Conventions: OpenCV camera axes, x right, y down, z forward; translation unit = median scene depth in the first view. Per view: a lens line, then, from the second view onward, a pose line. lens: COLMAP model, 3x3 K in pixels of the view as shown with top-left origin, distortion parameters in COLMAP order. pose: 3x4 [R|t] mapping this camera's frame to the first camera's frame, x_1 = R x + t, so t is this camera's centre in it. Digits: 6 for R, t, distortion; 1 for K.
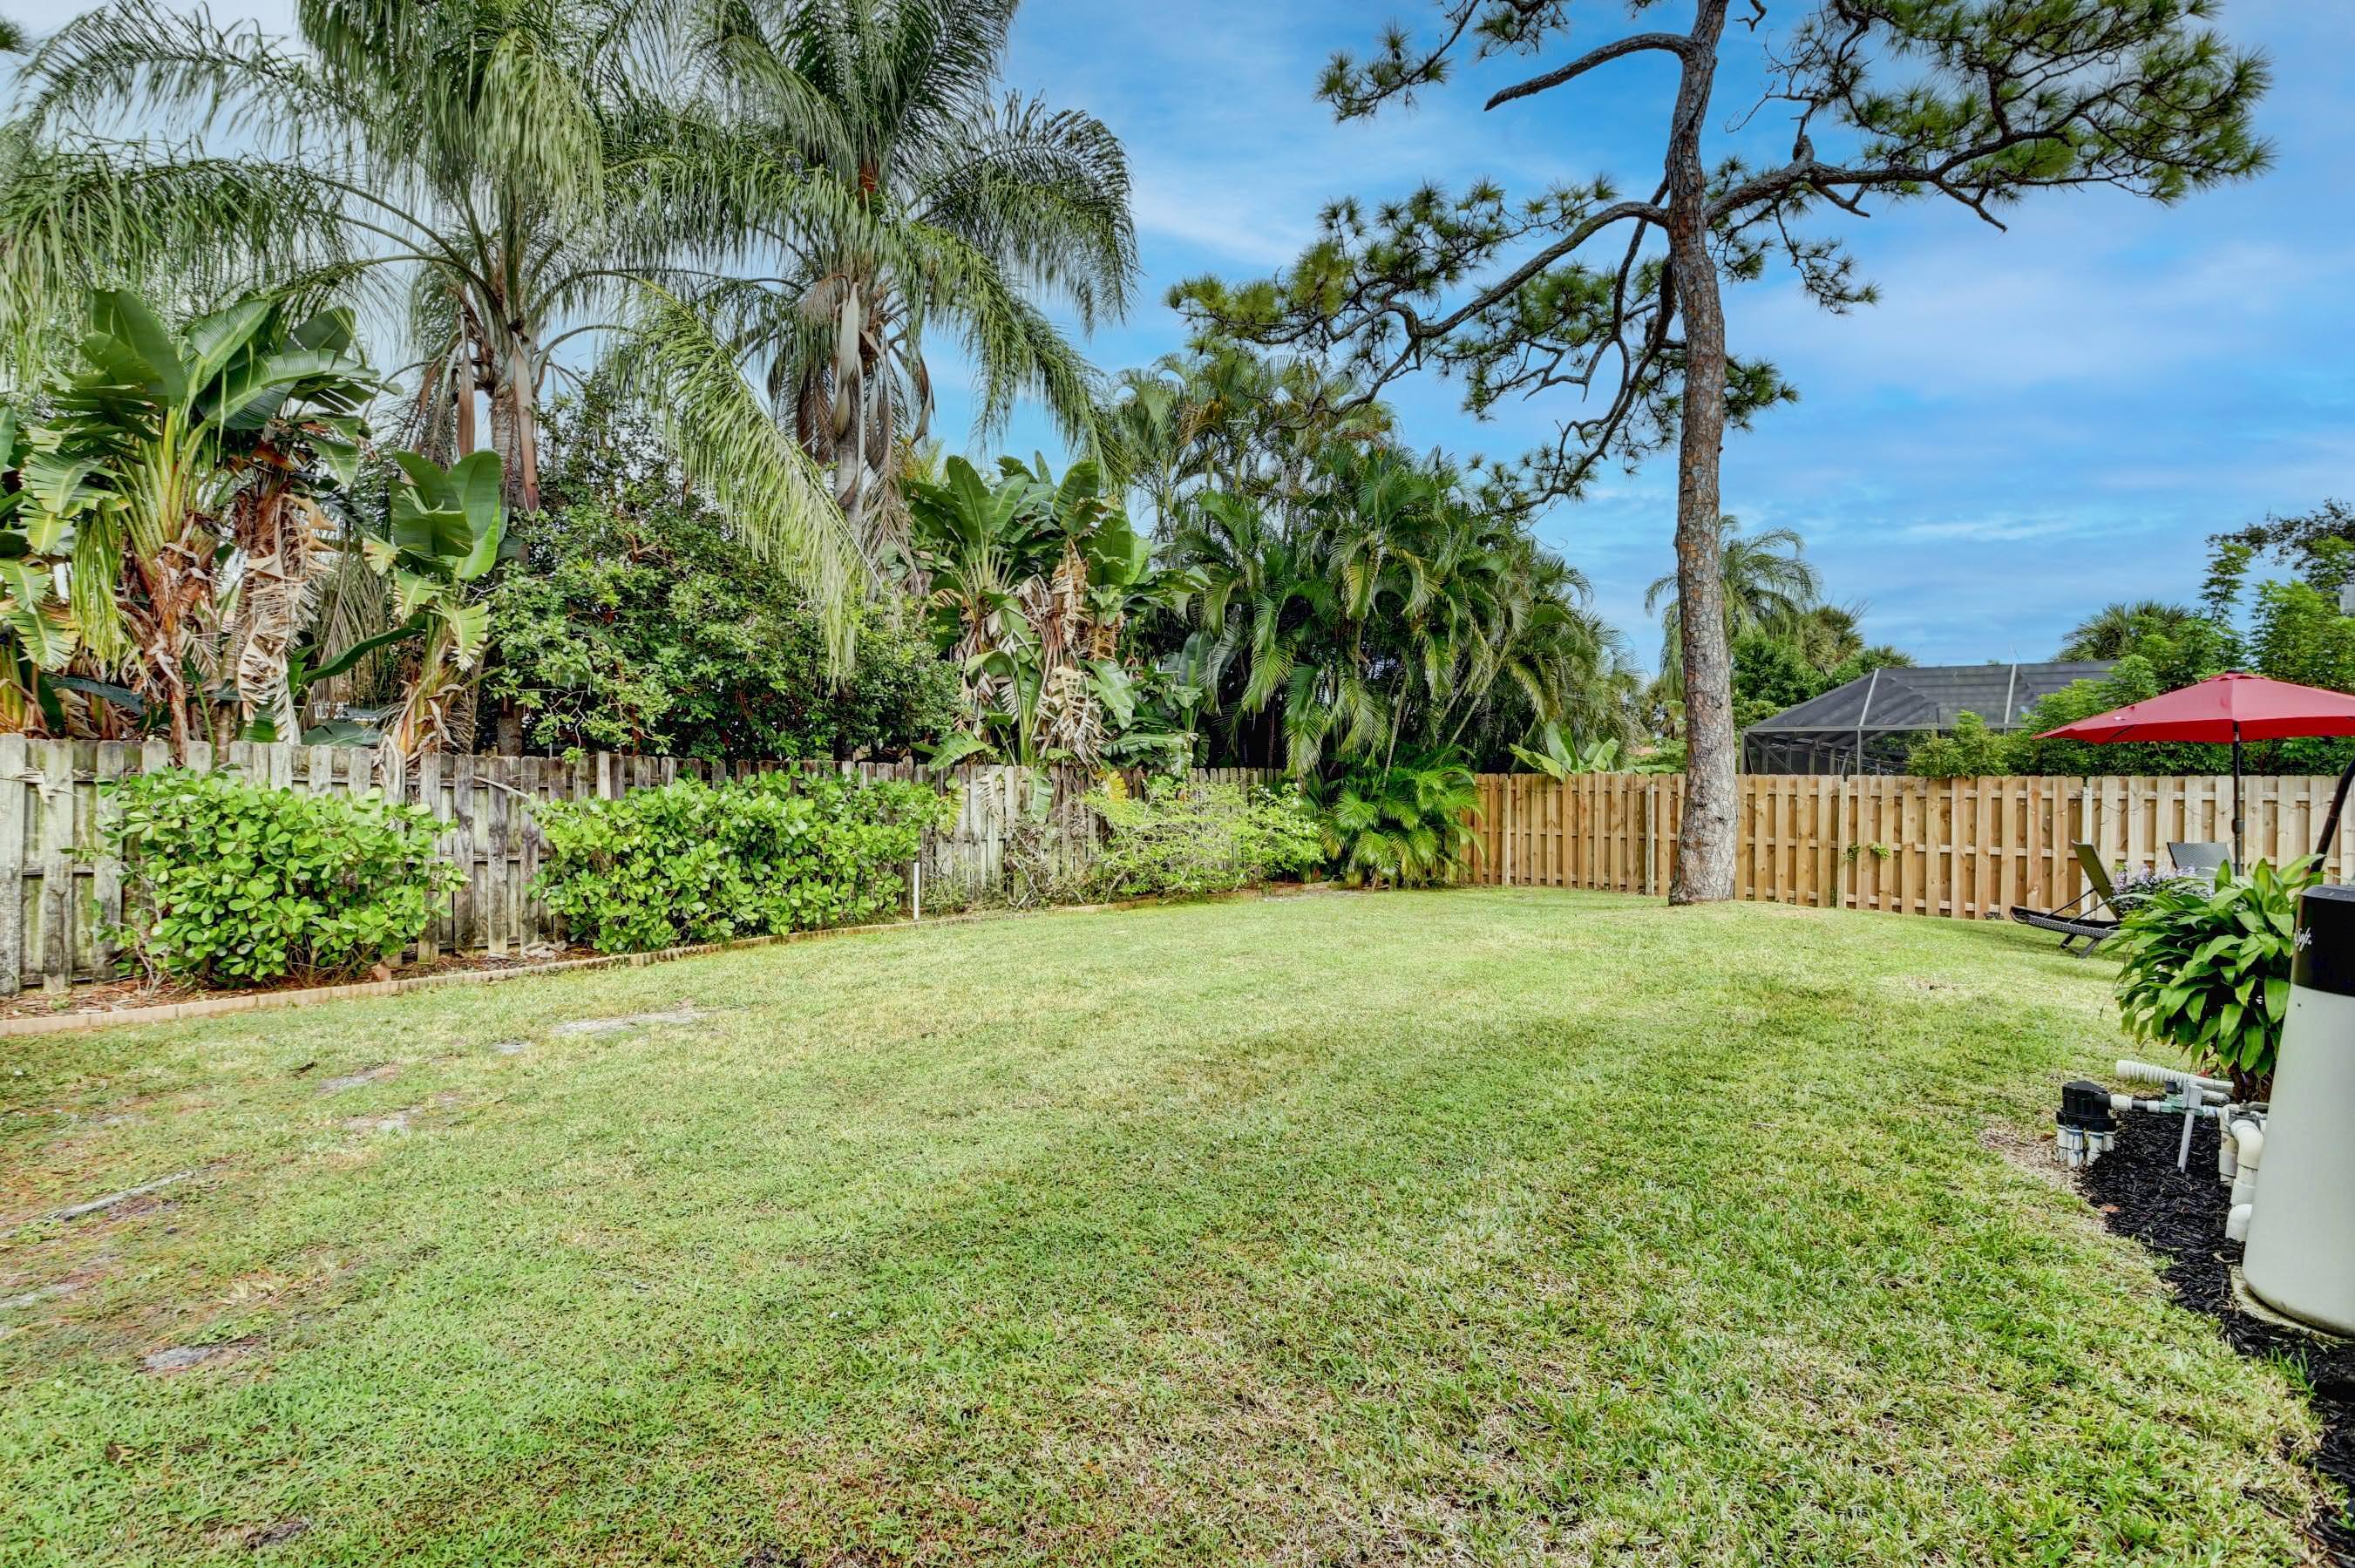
lens RADIAL K [[1039.1, 0, 1164.6], [0, 1039.1, 774.9], [0, 0, 1]] dist [0.012921, -0.026487]
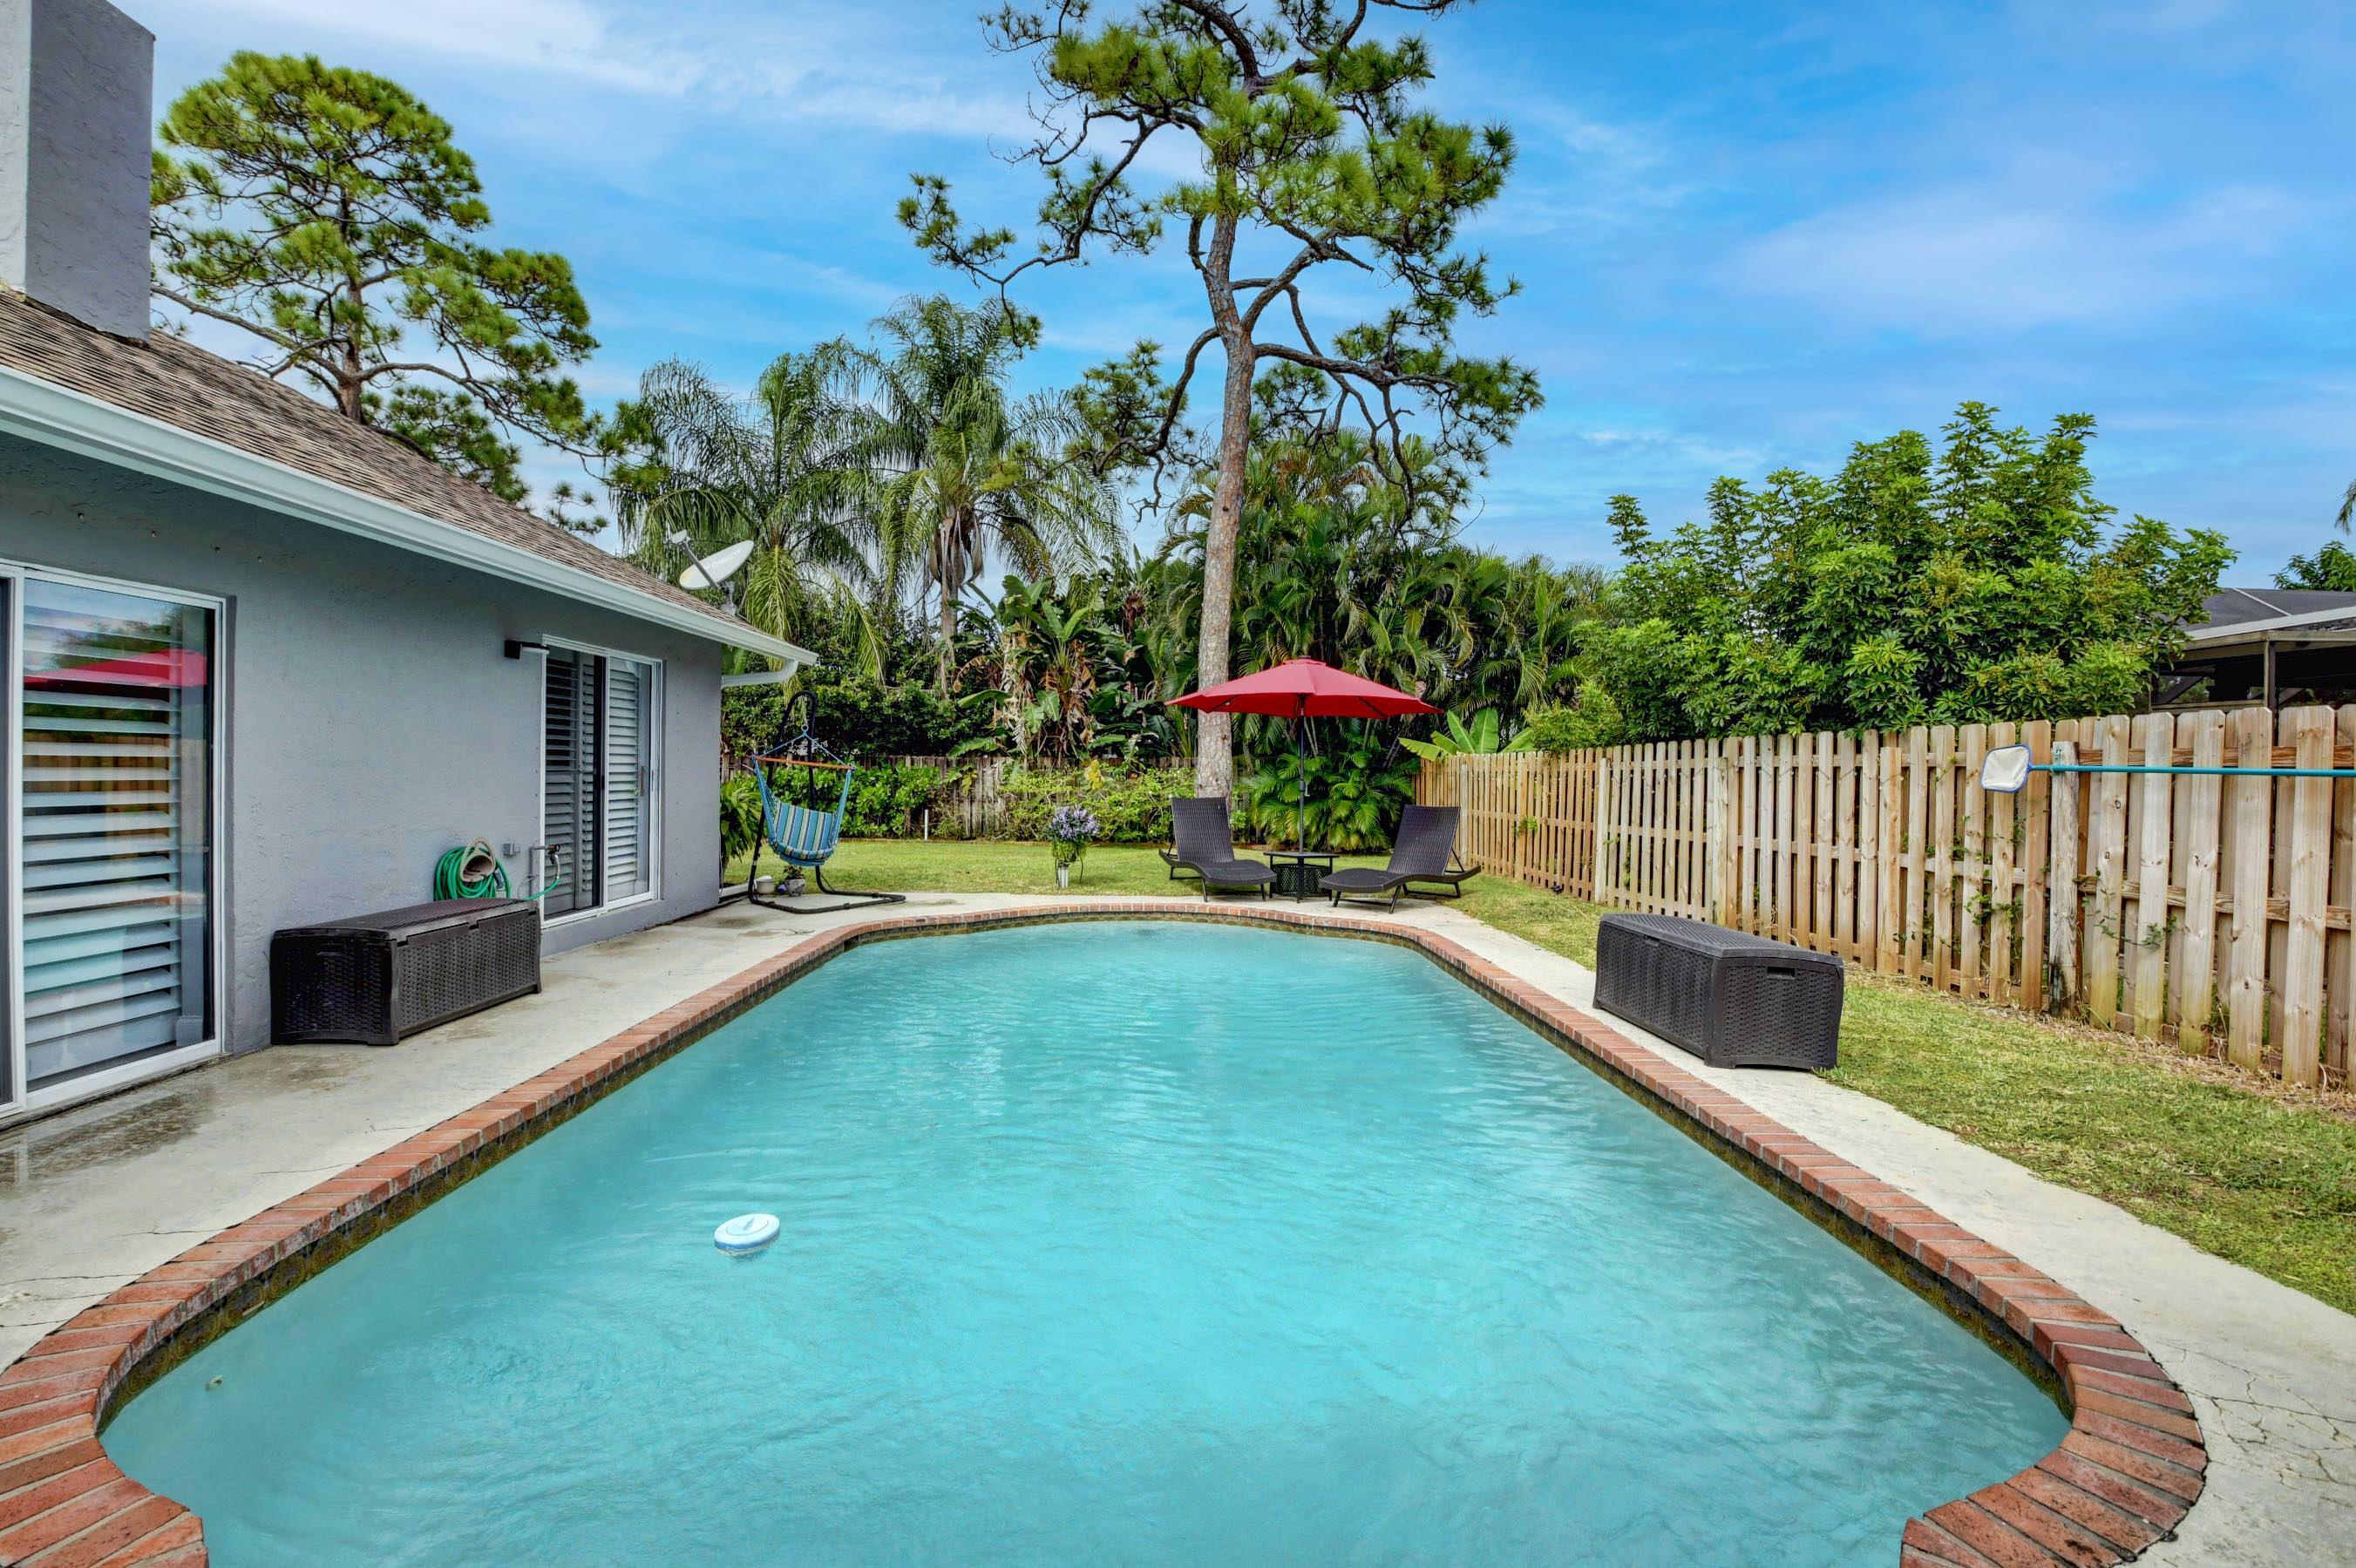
lens RADIAL K [[1039.5, 0, 1165.1], [0, 1039.5, 774.9], [0, 0, 1]] dist [0.012921, -0.026487]
pose [[0.687304, -0.006042, -0.726344, 1.196004], [0.004013, 0.999982, -0.004521, 0.027494], [0.726359, 0.000192, 0.687316, 0.028546]]
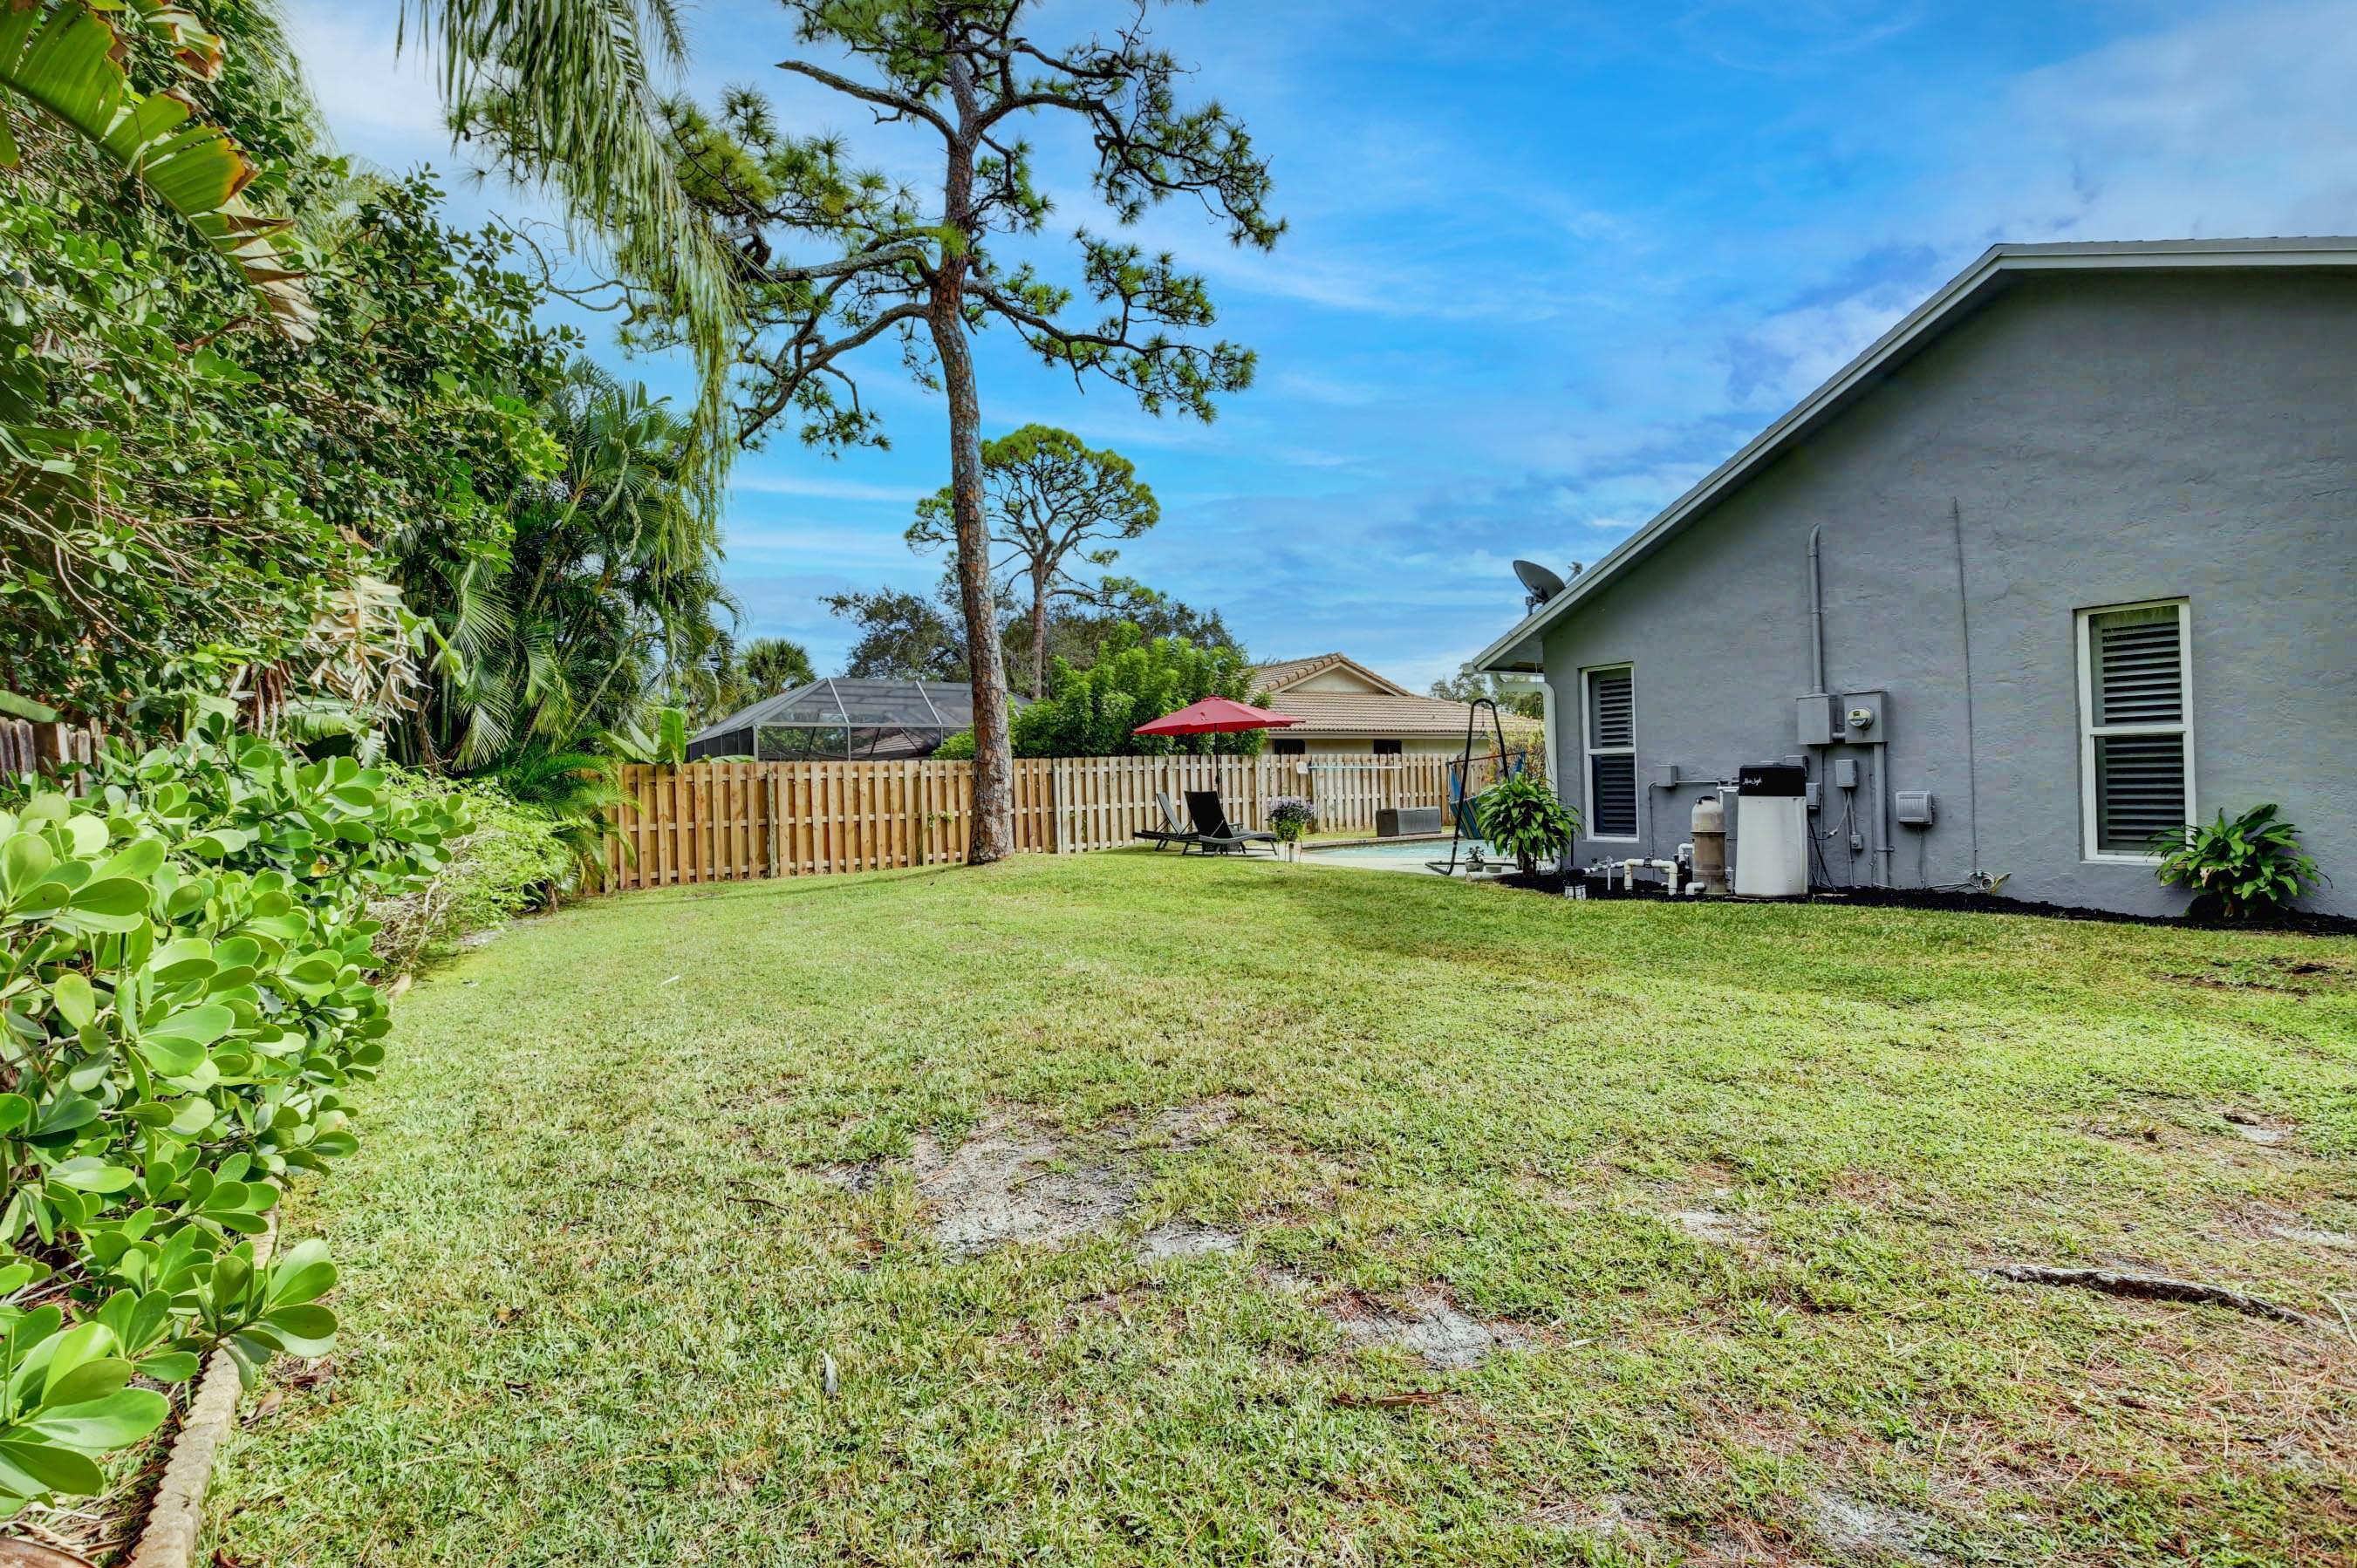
lens RADIAL K [[1041.6, 0, 1171.4], [0, 1041.6, 767.8], [0, 0, 1]] dist [0.044864, -0.061752]
pose [[0.257125, -0.010662, 0.966319, -0.505103], [0.025657, 0.999662, 0.004202, 0.012008], [-0.966038, 0.023712, 0.257311, 0.390901]]
